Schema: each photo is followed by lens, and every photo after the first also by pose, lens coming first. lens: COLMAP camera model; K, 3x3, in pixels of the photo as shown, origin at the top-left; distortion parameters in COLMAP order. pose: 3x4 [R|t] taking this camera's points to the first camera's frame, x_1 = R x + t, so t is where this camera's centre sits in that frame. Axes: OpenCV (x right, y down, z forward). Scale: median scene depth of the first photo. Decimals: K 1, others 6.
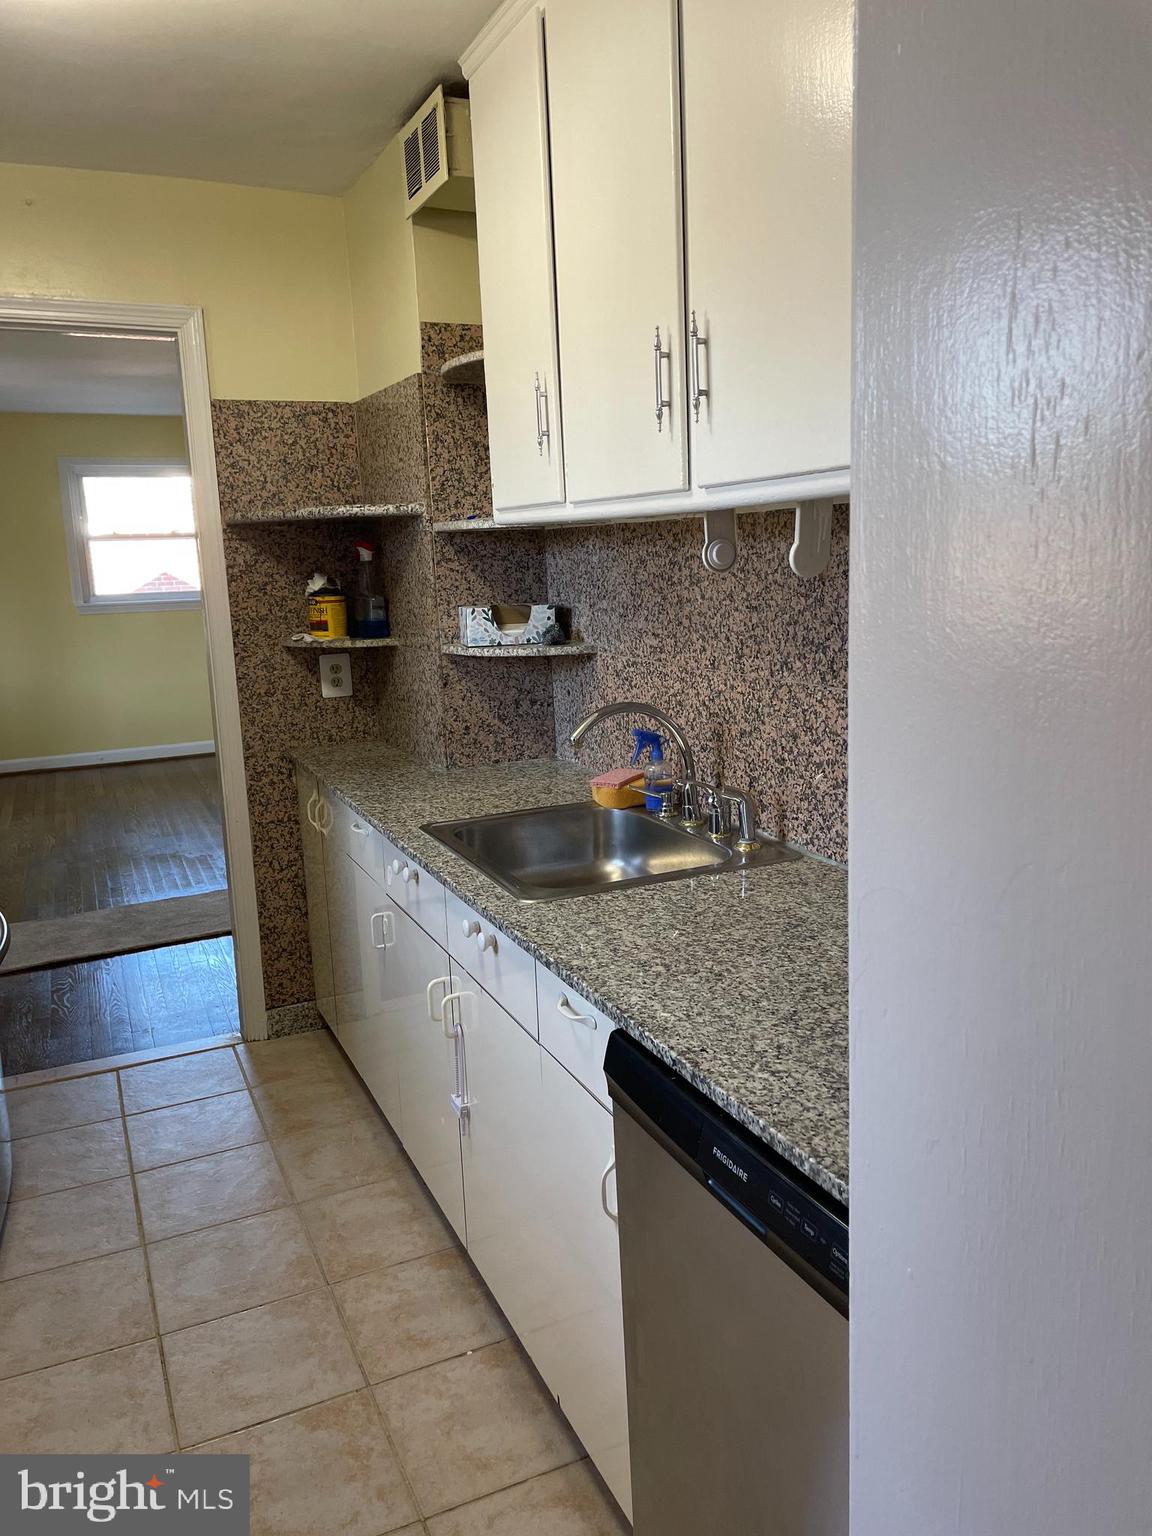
lens RADIAL K [[1162.0, 0, 576.9], [0, 1162.0, 762.2], [0, 0, 1]] dist [0.091813, -0.109325]
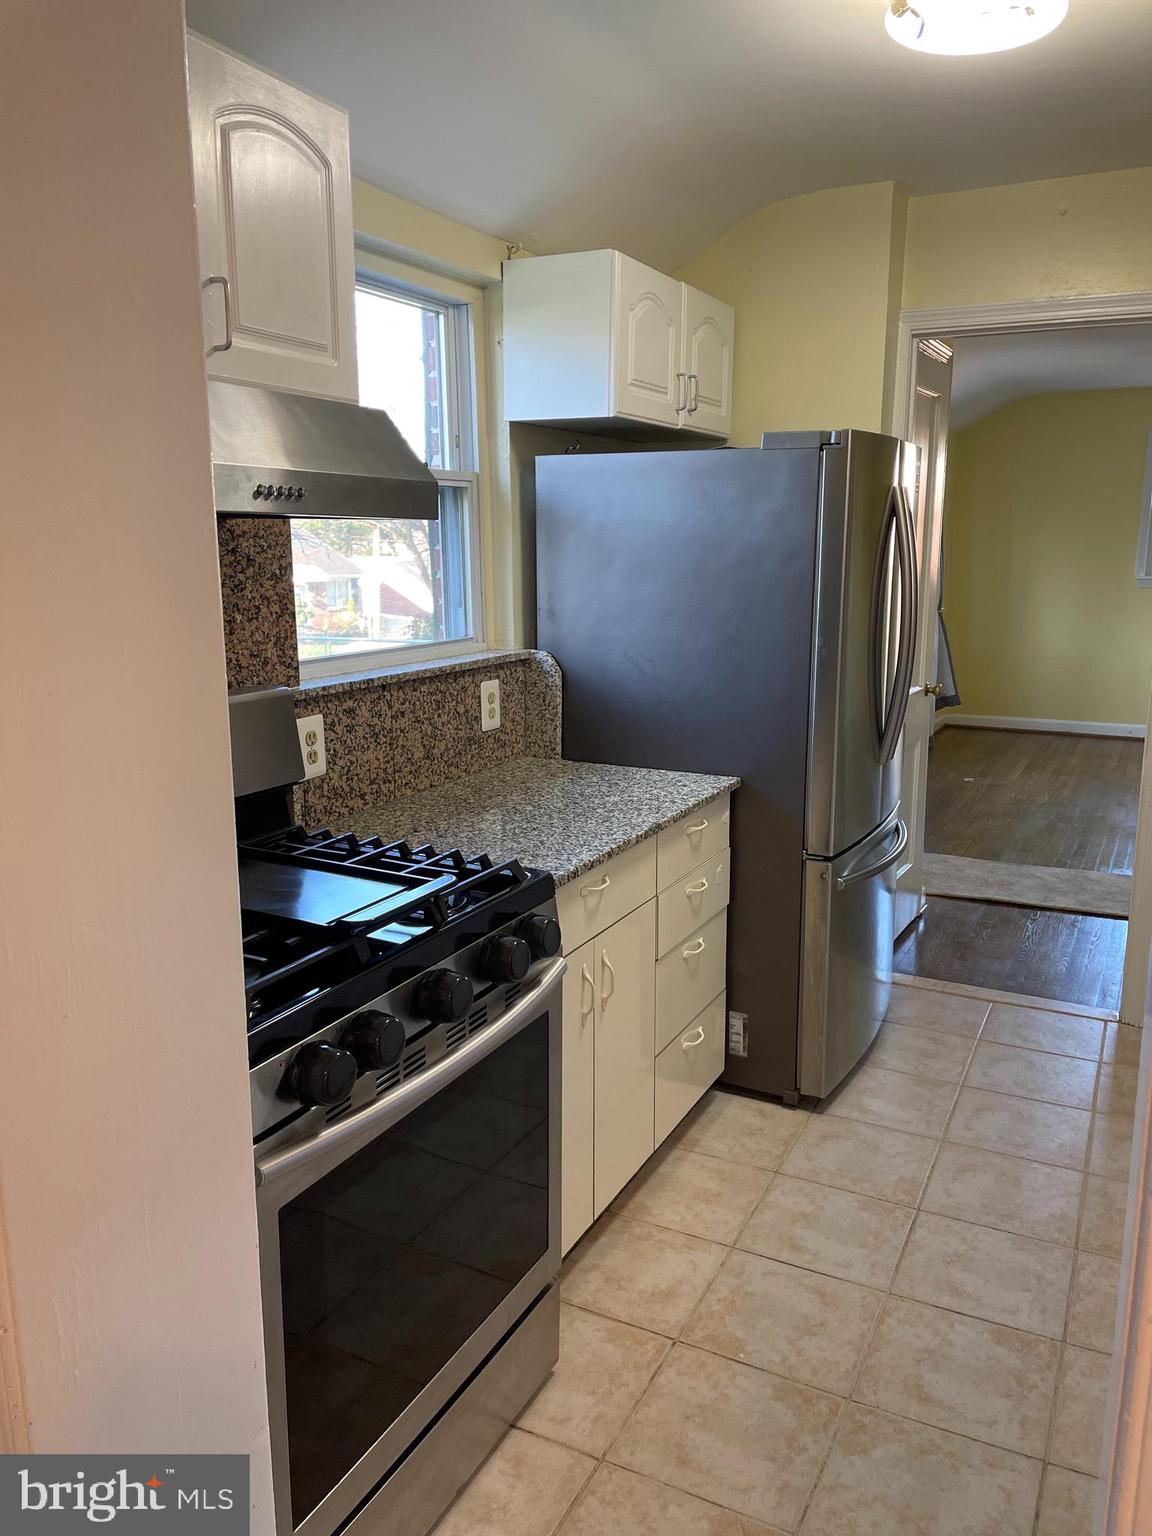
lens RADIAL K [[1162.0, 0, 575.6], [0, 1162.0, 773.4], [0, 0, 1]] dist [0.091813, -0.109325]
pose [[0.623443, 0.189353, -0.758593, 0.187437], [-0.161315, 0.980508, 0.112171, -0.011991], [0.765047, 0.052440, 0.641836, -0.025323]]
